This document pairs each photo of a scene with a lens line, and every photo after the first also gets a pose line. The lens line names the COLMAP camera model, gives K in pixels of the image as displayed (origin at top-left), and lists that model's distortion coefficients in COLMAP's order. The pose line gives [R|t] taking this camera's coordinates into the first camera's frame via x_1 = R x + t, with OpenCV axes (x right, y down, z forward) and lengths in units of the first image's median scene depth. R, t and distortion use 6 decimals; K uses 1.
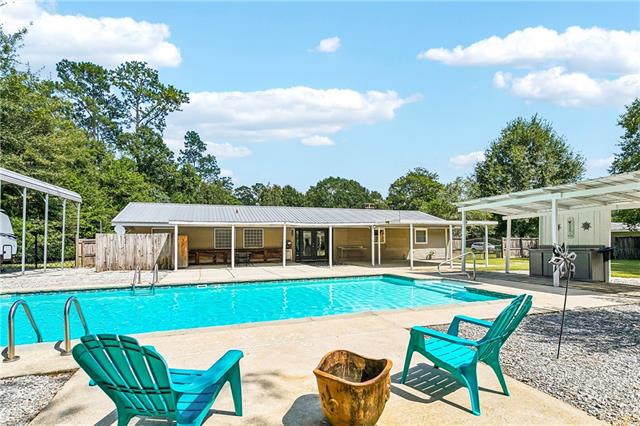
lens RADIAL K [[318.8, 0, 320.6], [0, 318.8, 232.8], [0, 0, 1]] dist [0.001782, 0.000056]
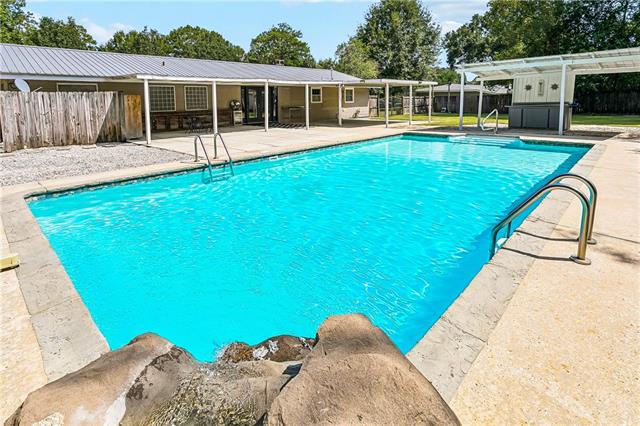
lens RADIAL K [[332.1, 0, 318.3], [0, 332.1, 134.4], [0, 0, 1]] dist [0.004359, 0.000515]
pose [[0.904365, -0.051183, 0.423680, -0.277849], [-0.003435, 0.991877, 0.127157, 0.000354], [-0.426746, -0.116452, 0.896843, 0.090394]]
